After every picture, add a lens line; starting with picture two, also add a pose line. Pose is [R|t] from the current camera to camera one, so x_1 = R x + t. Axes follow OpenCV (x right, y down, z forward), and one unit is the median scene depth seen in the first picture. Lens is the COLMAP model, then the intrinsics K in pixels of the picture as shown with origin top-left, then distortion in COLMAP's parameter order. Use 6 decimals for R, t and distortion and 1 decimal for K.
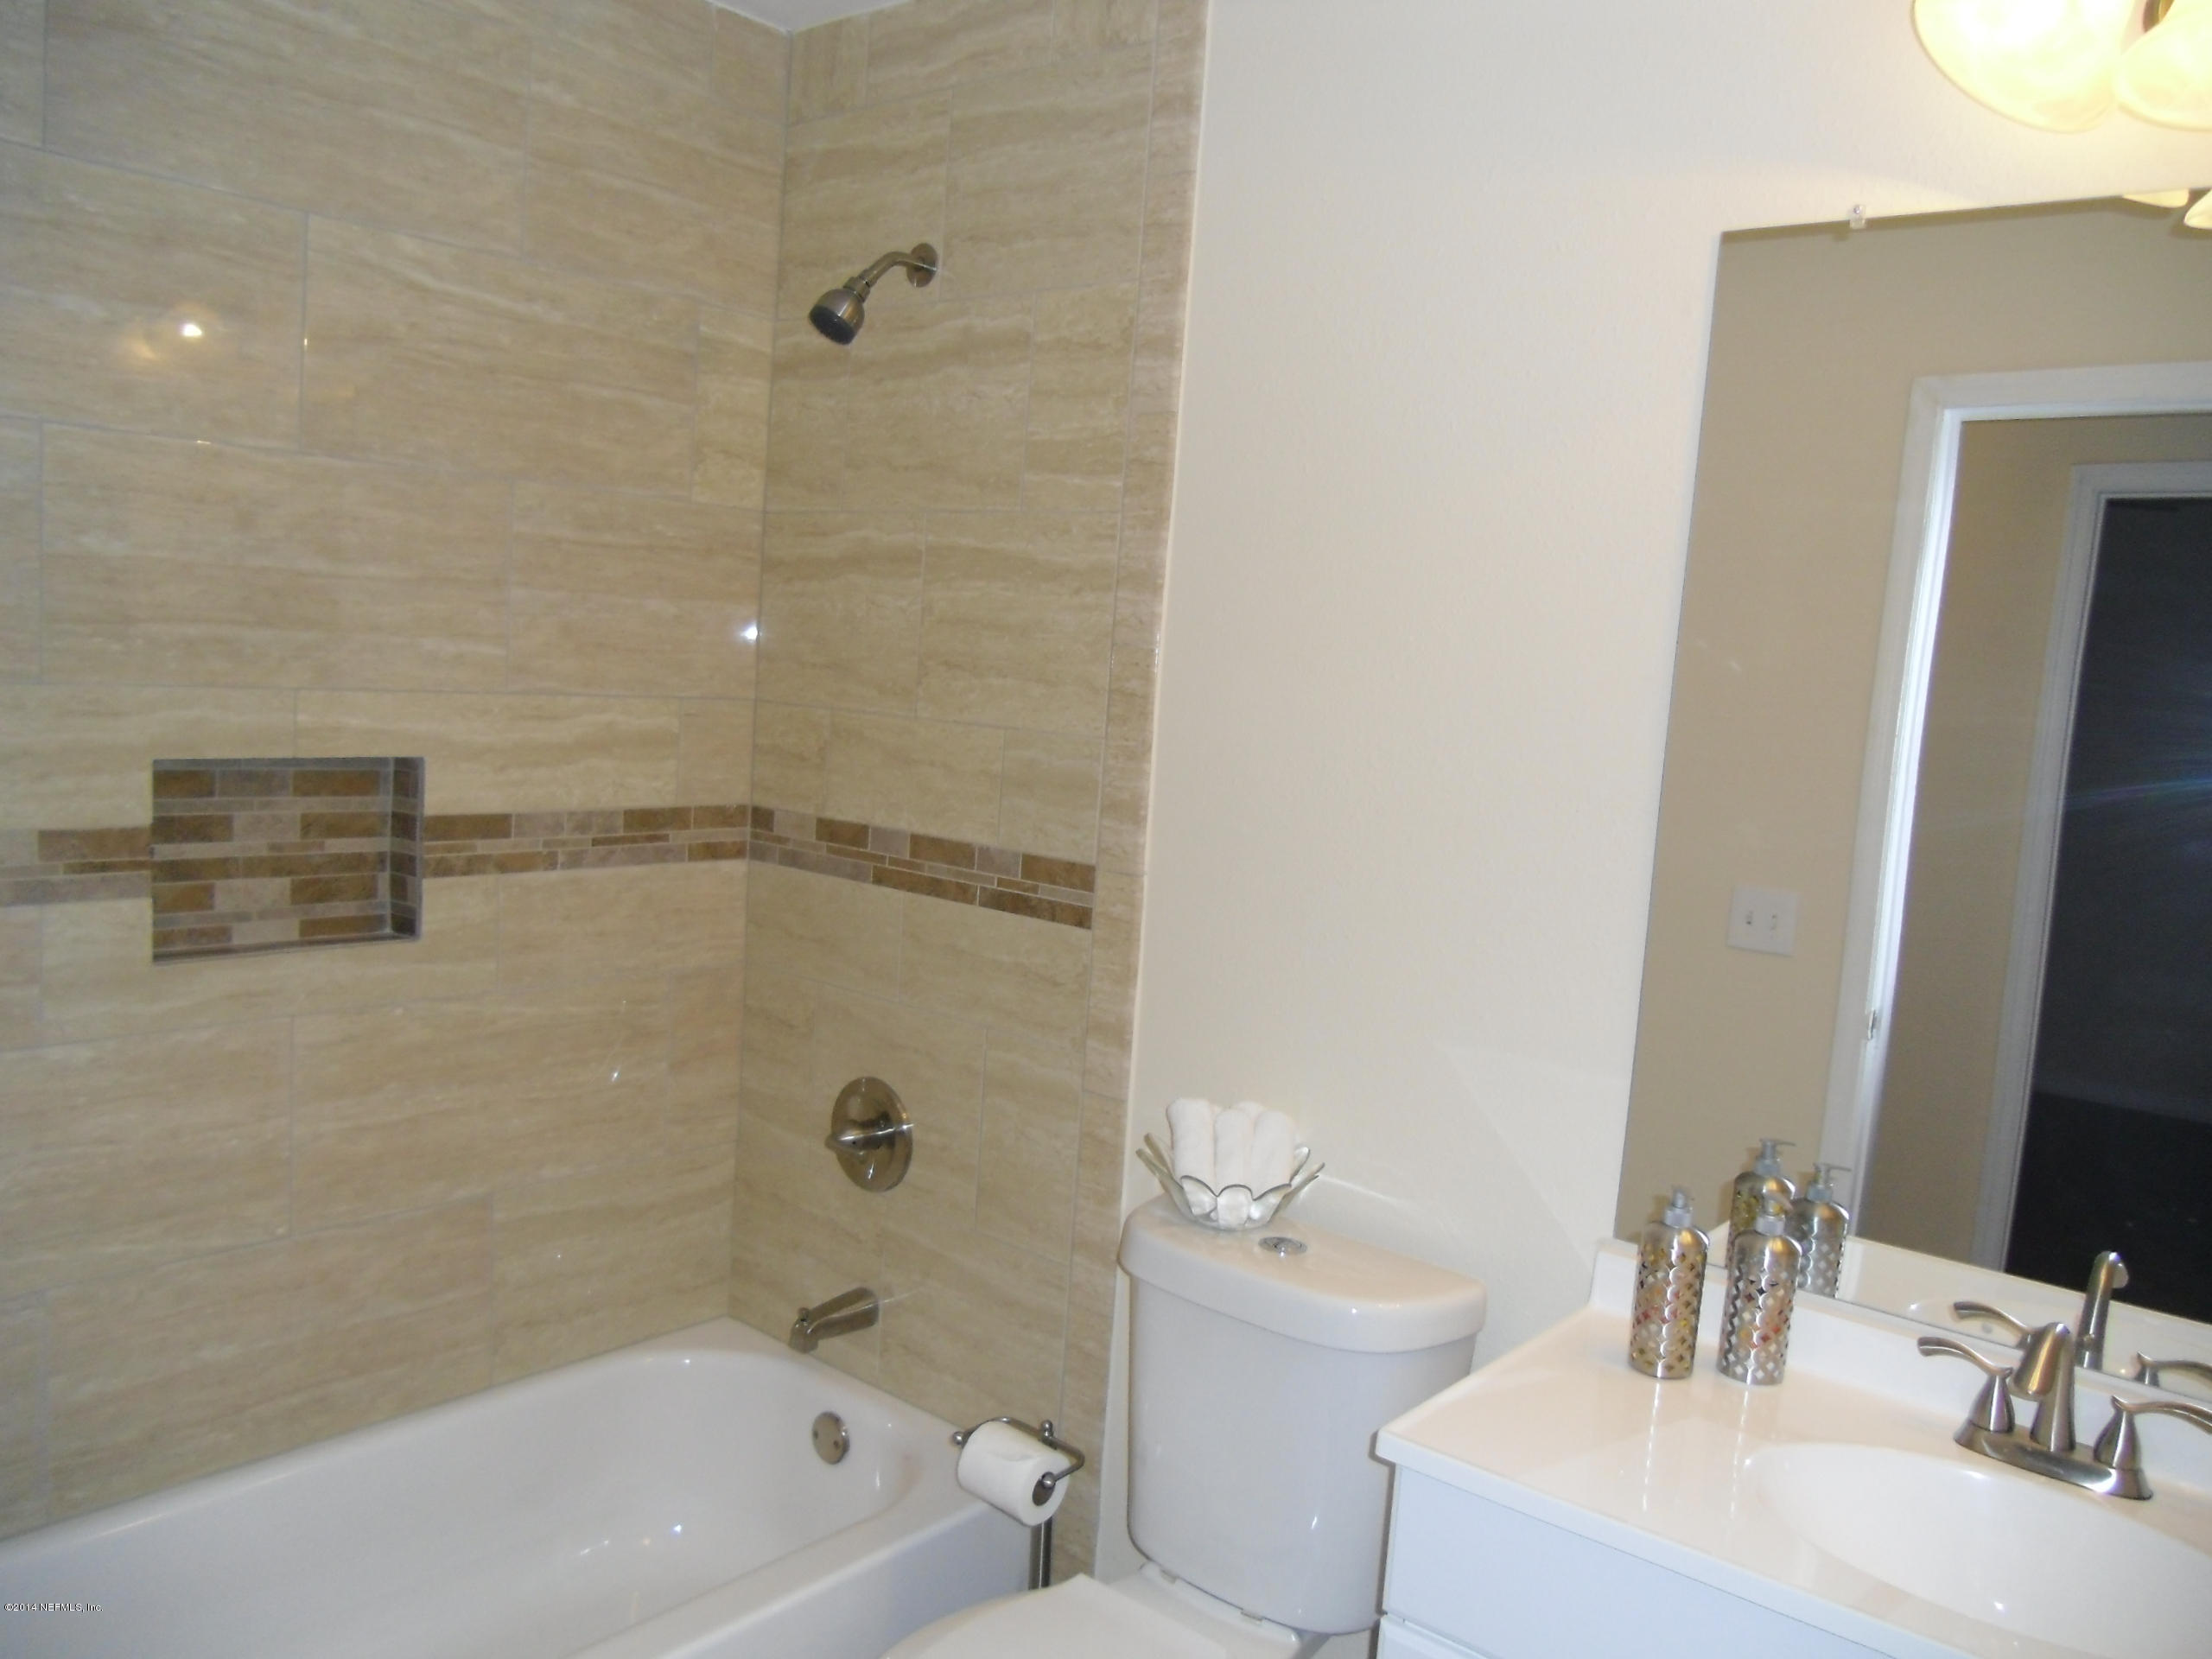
lens RADIAL K [[1691.0, 0, 1066.8], [0, 1691.0, 823.5], [0, 0, 1]] dist [-0.048101, 0.003557]
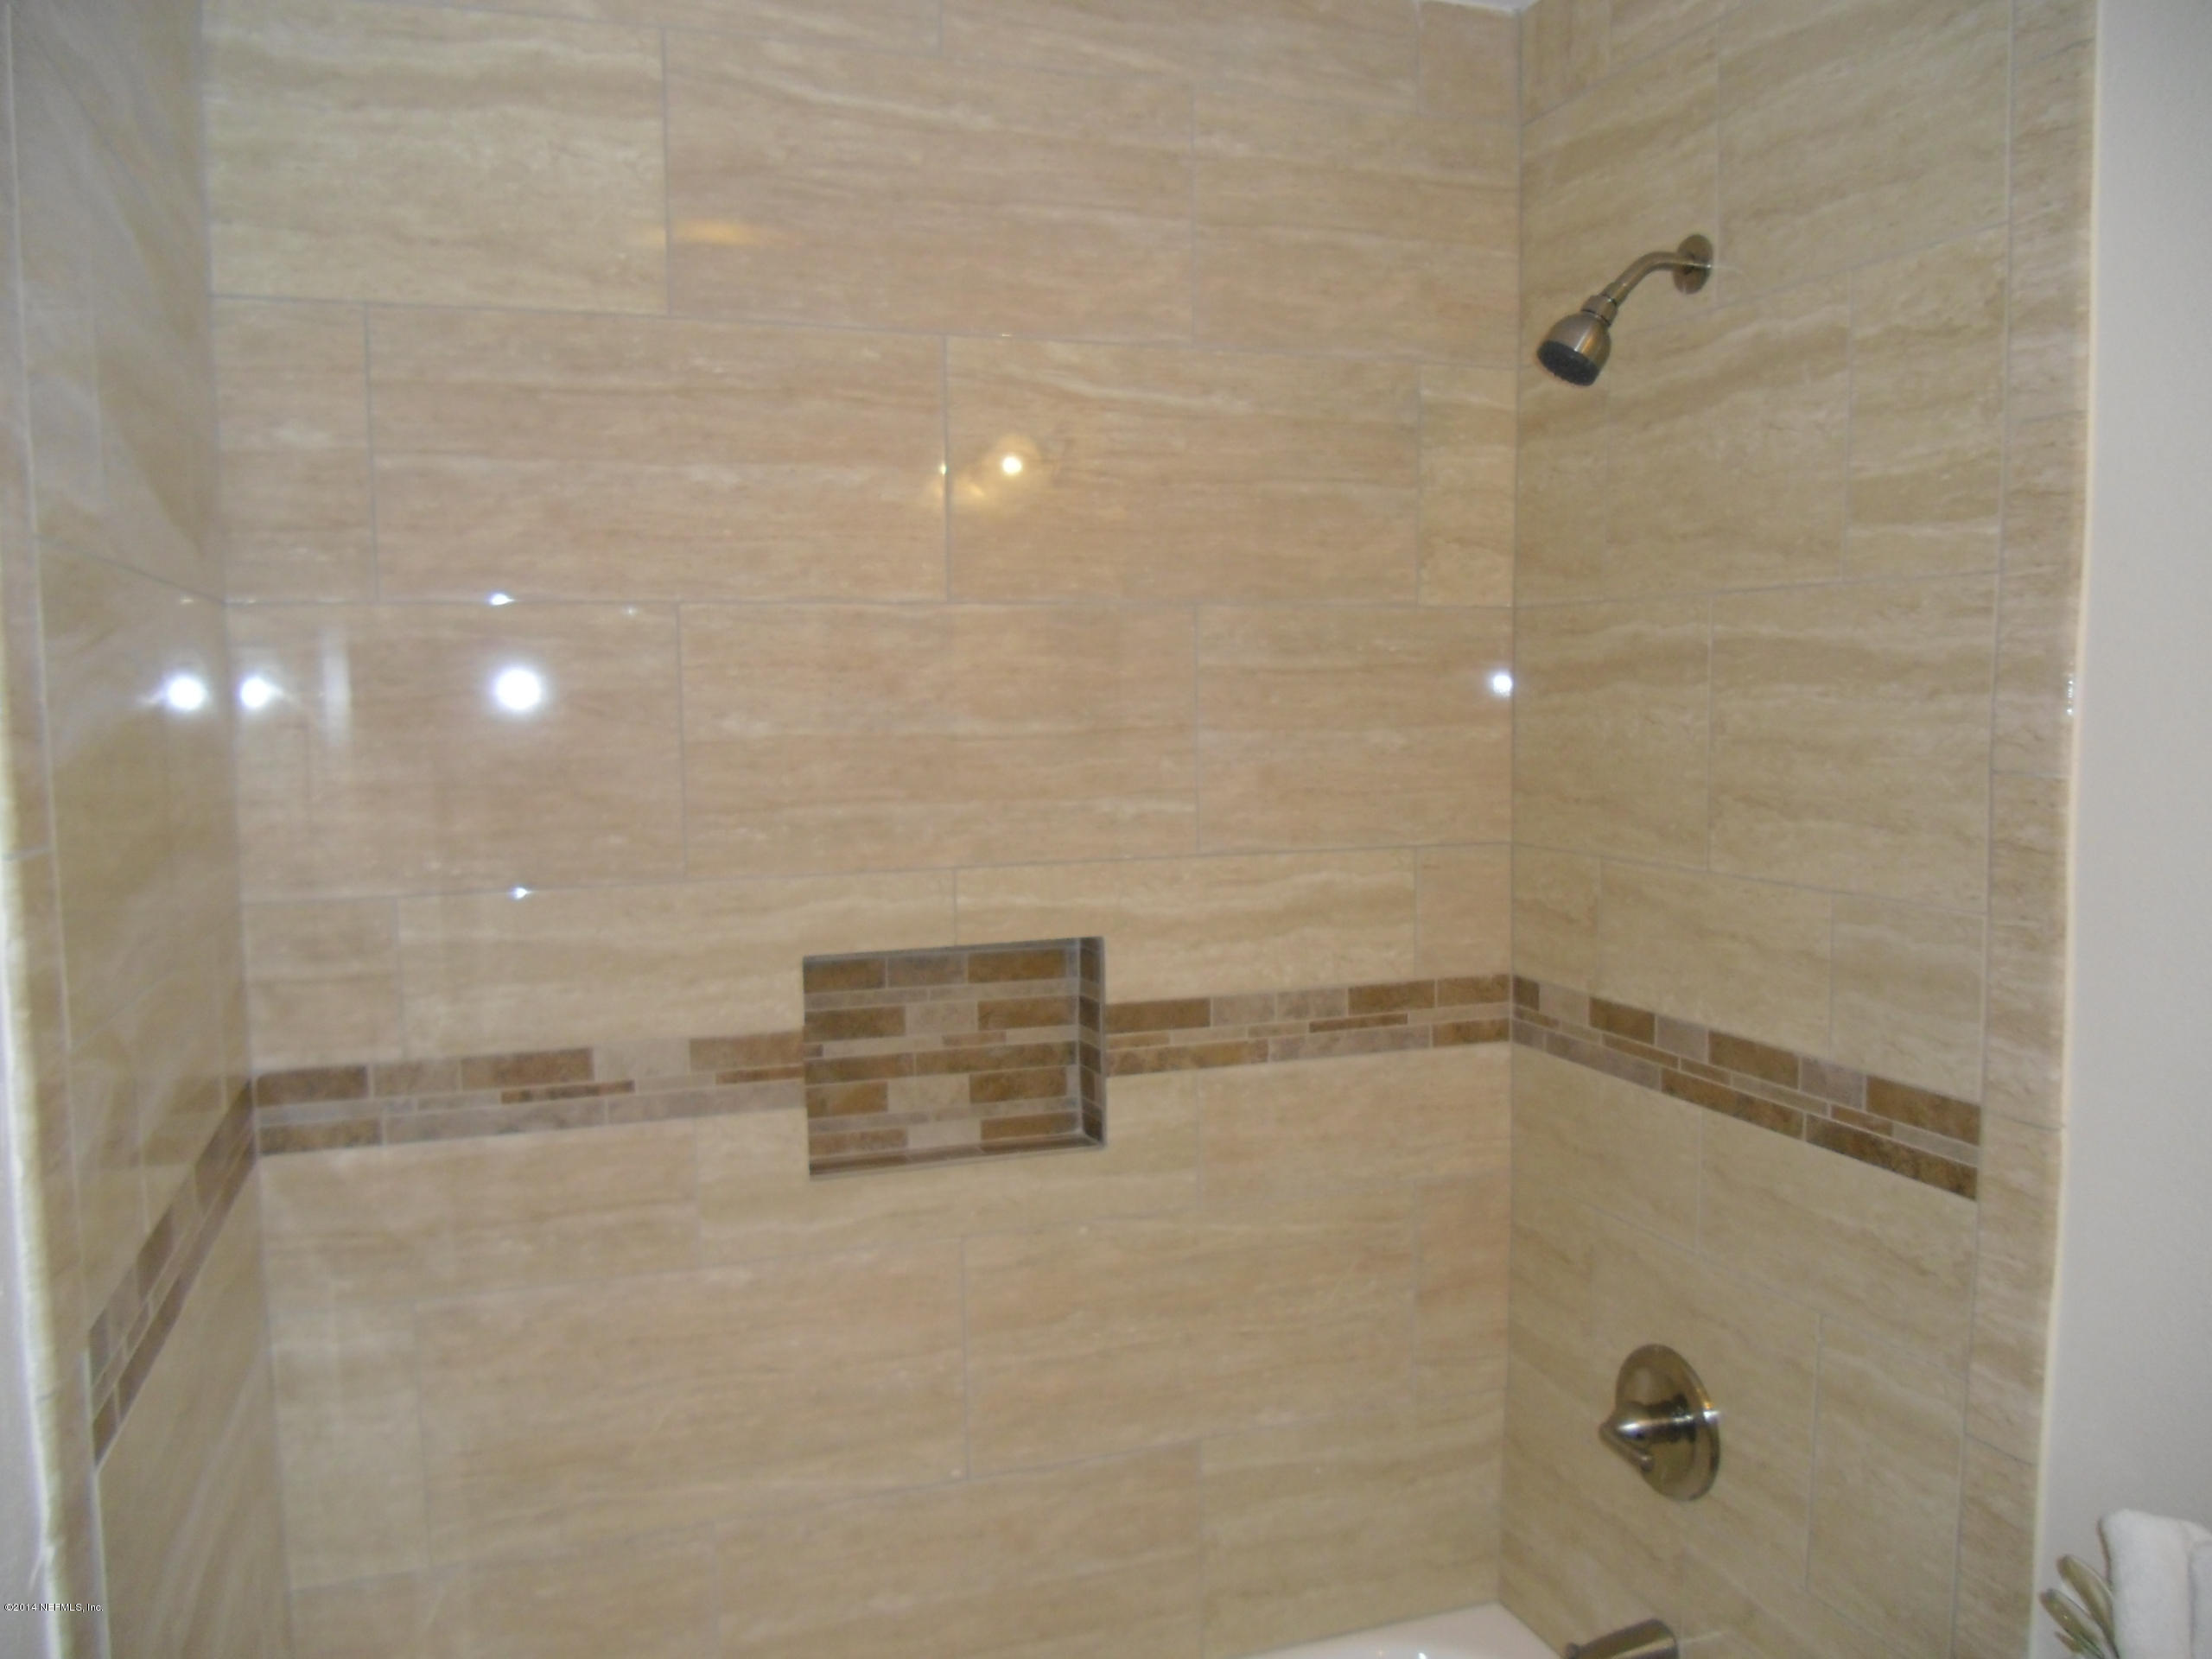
lens RADIAL K [[1691.0, 0, 1066.8], [0, 1691.0, 823.5], [0, 0, 1]] dist [-0.048101, 0.003557]
pose [[0.865957, -0.036884, -0.498757, 0.034916], [0.017401, 0.998895, -0.043657, -0.060167], [0.499816, 0.029127, 0.865642, 0.240002]]
